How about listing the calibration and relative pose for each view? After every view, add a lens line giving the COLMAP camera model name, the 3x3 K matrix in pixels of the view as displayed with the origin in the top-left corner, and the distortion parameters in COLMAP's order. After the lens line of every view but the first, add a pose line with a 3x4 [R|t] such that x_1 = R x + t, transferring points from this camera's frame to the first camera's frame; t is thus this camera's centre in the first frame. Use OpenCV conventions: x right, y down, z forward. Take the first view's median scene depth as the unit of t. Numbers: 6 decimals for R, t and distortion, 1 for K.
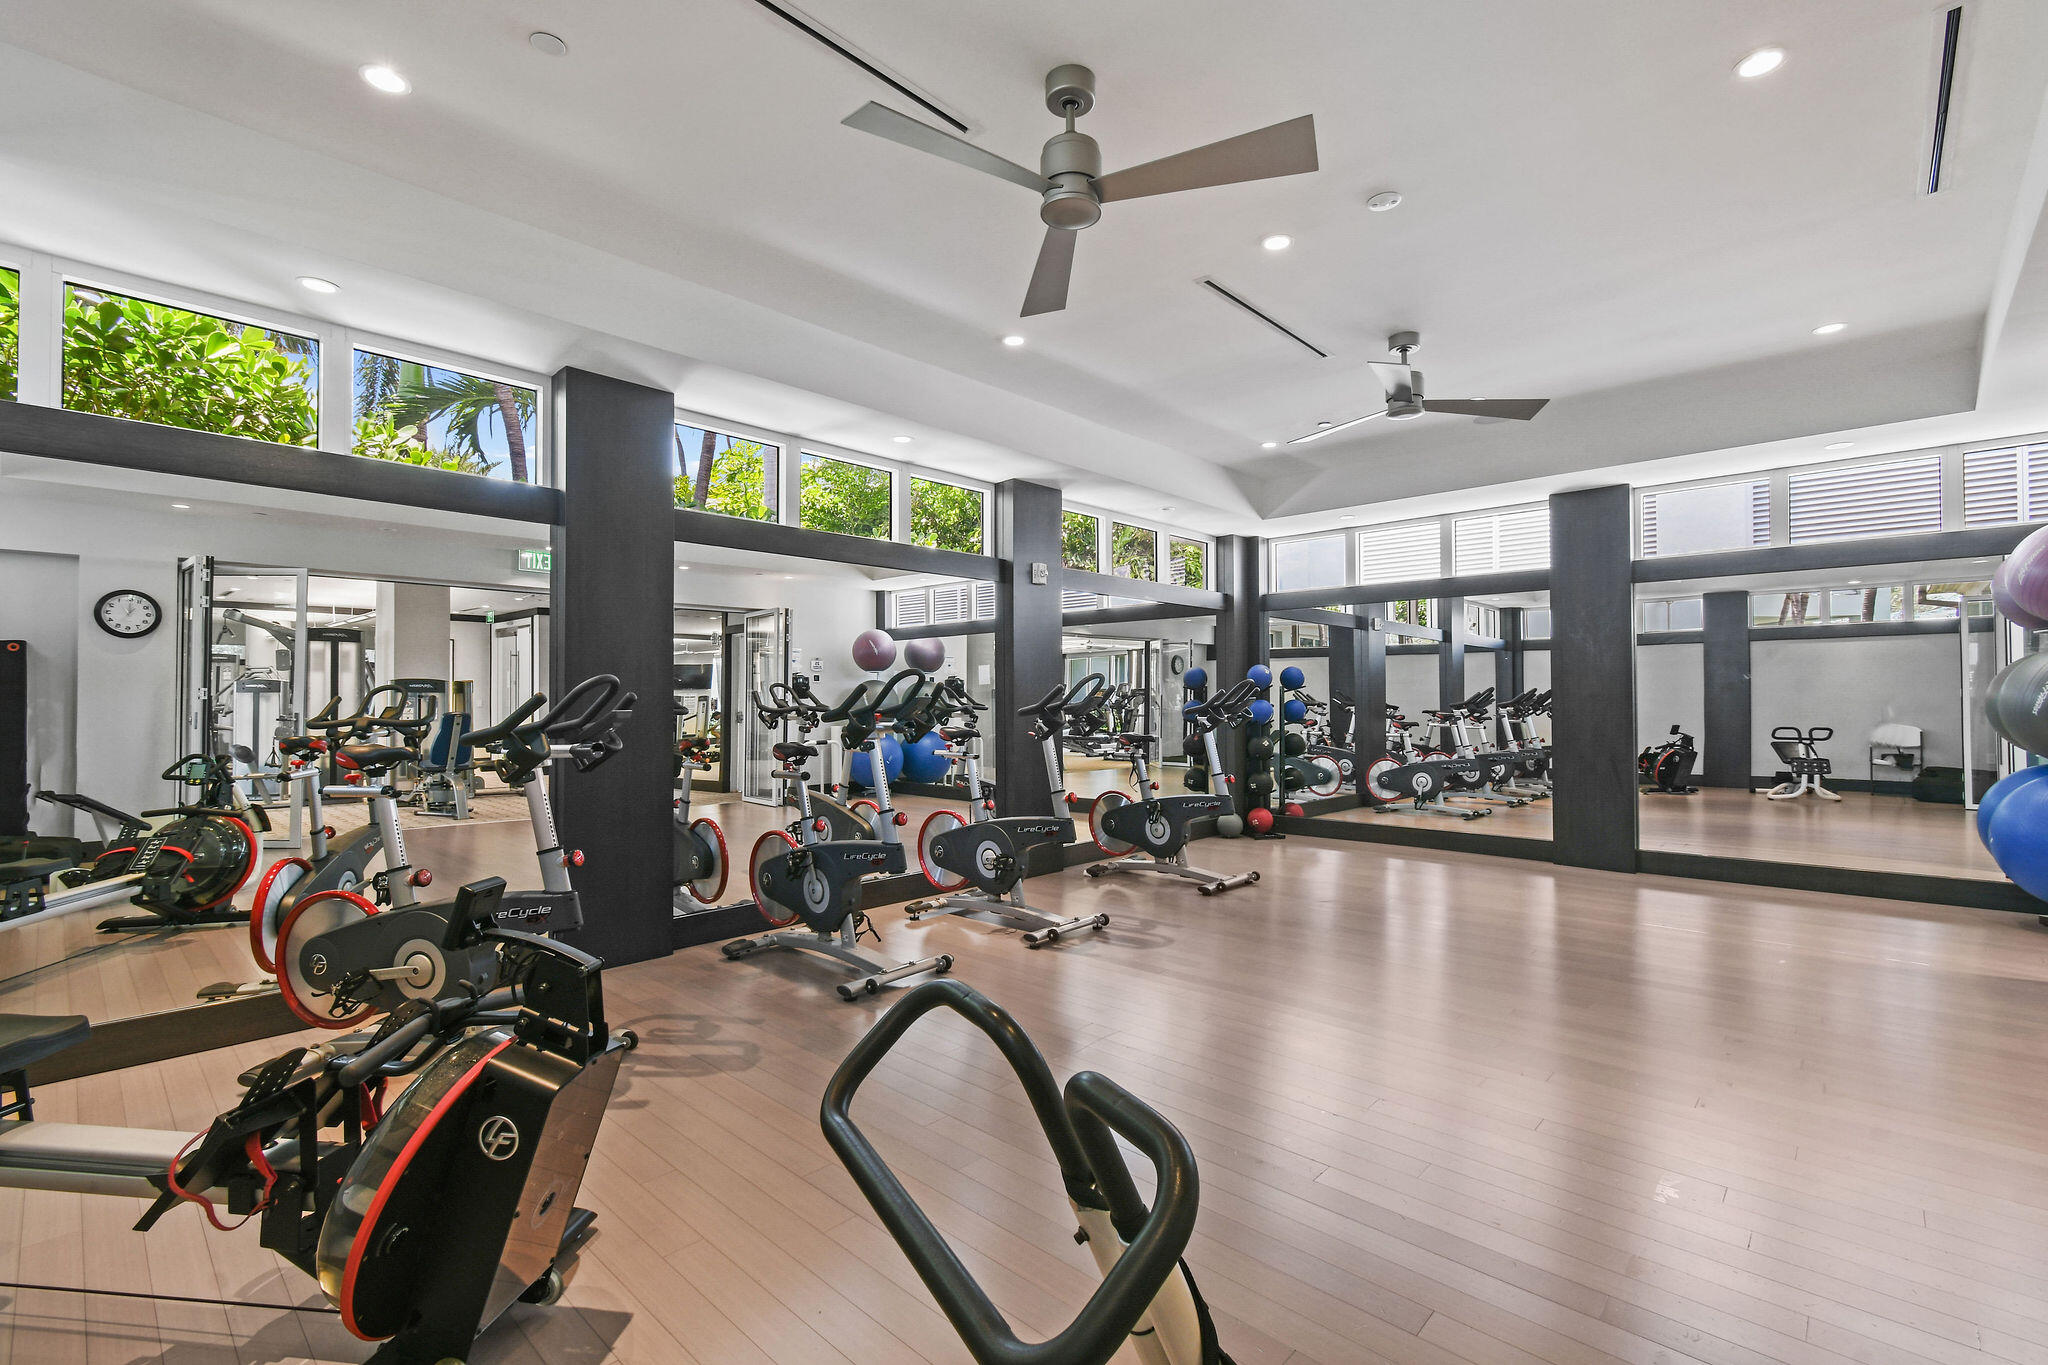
lens RADIAL K [[908.7, 0, 1035.0], [0, 908.7, 686.7], [0, 0, 1]] dist [0.014455, -0.000166]
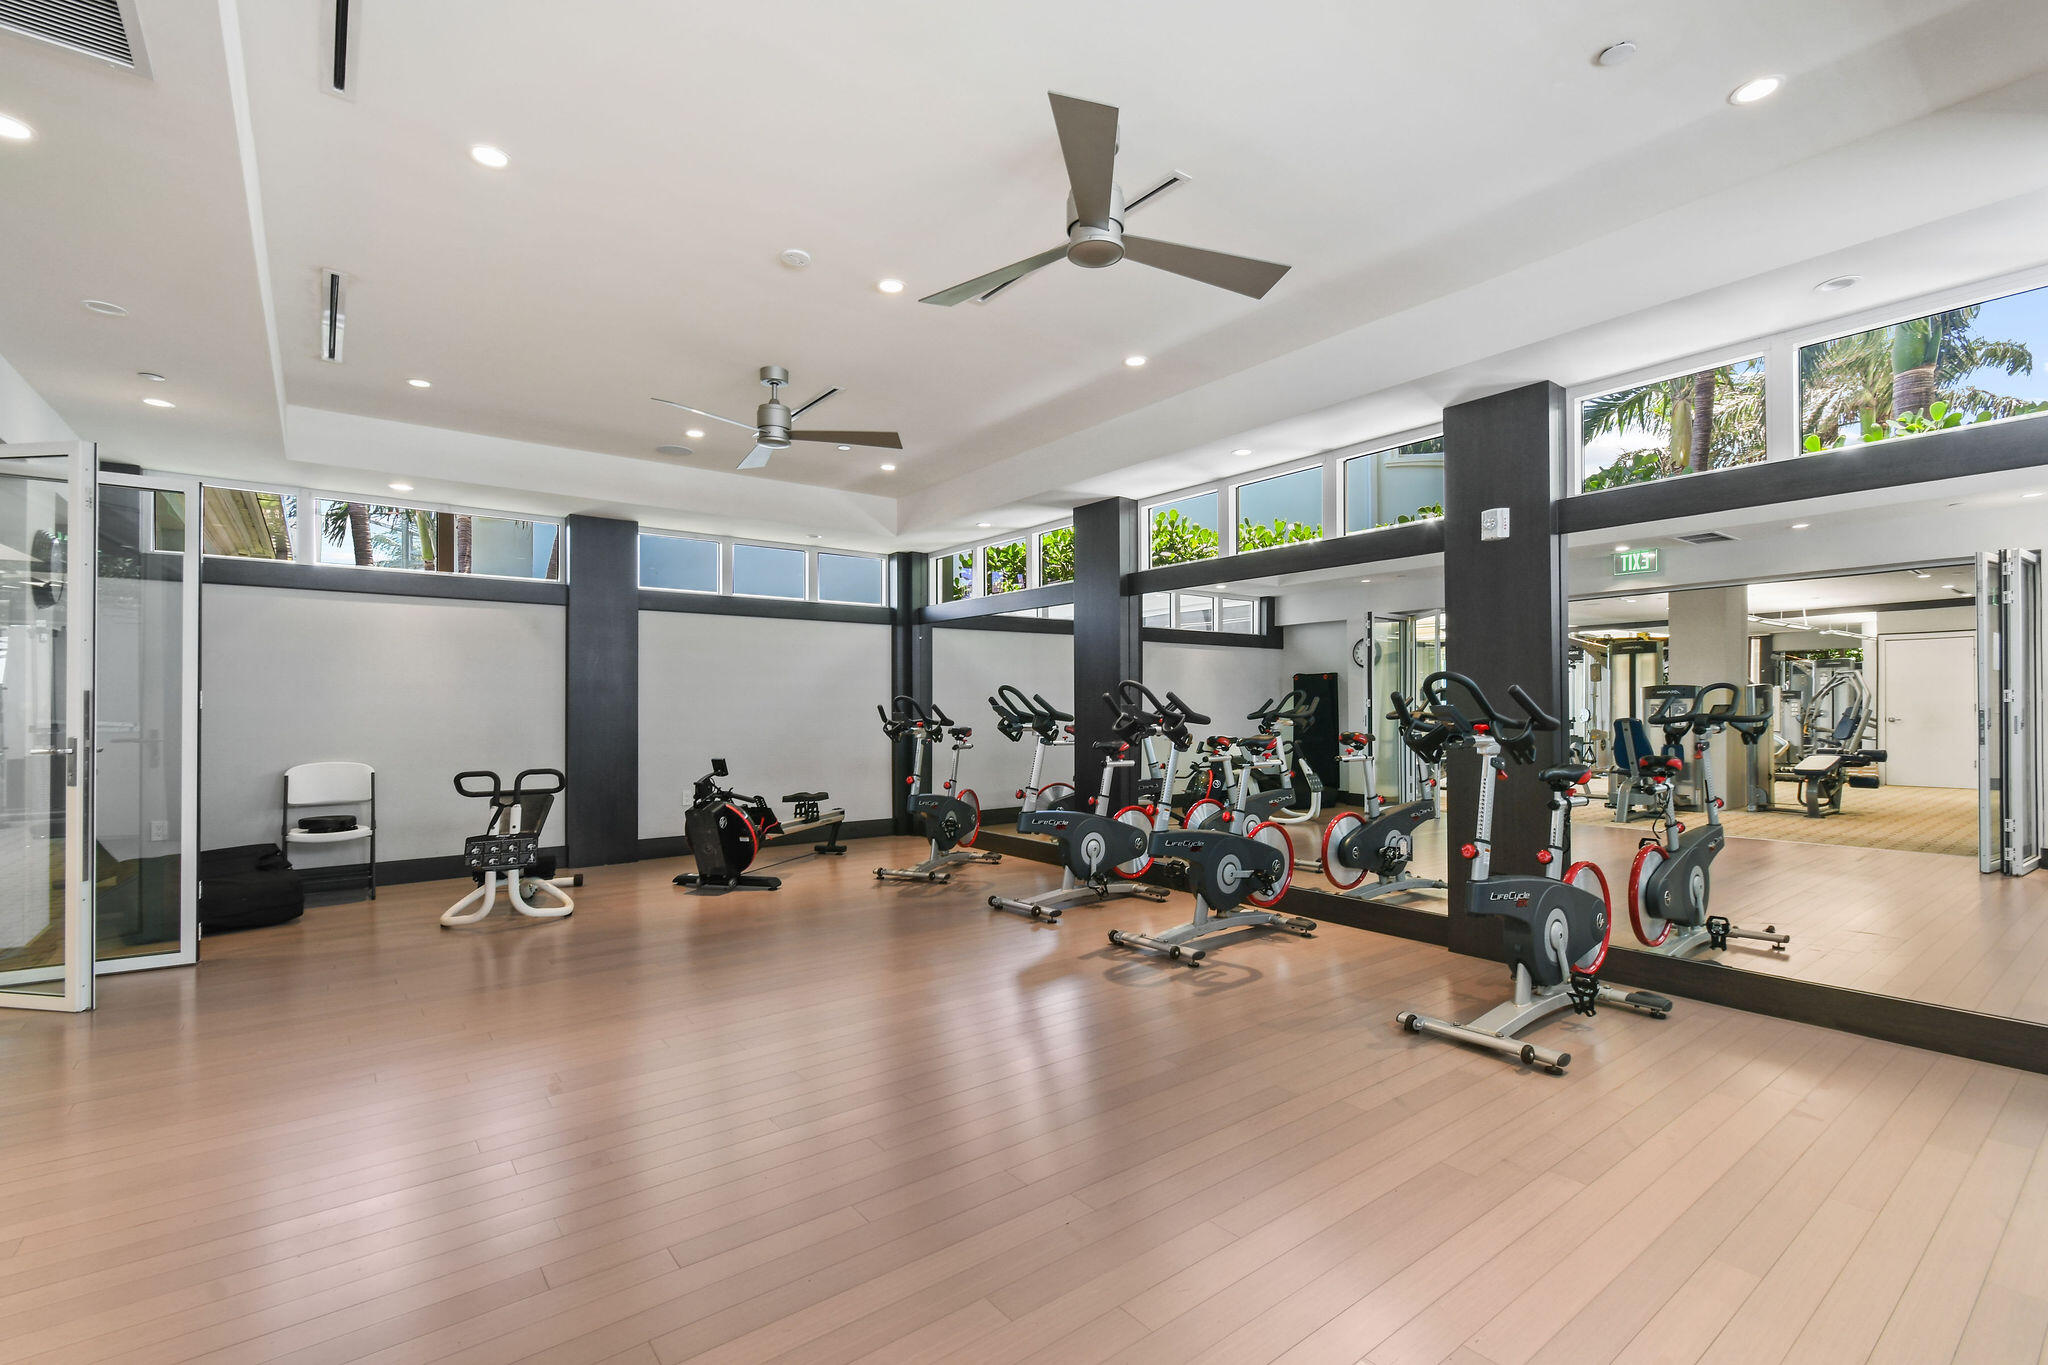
lens RADIAL K [[908.7, 0, 1035.0], [0, 908.7, 686.7], [0, 0, 1]] dist [0.014455, -0.000166]
pose [[-0.158744, -0.019306, -0.987131, 0.686006], [0.012230, 0.999694, -0.021518, 0.009034], [0.987244, -0.015488, -0.158459, 0.702322]]
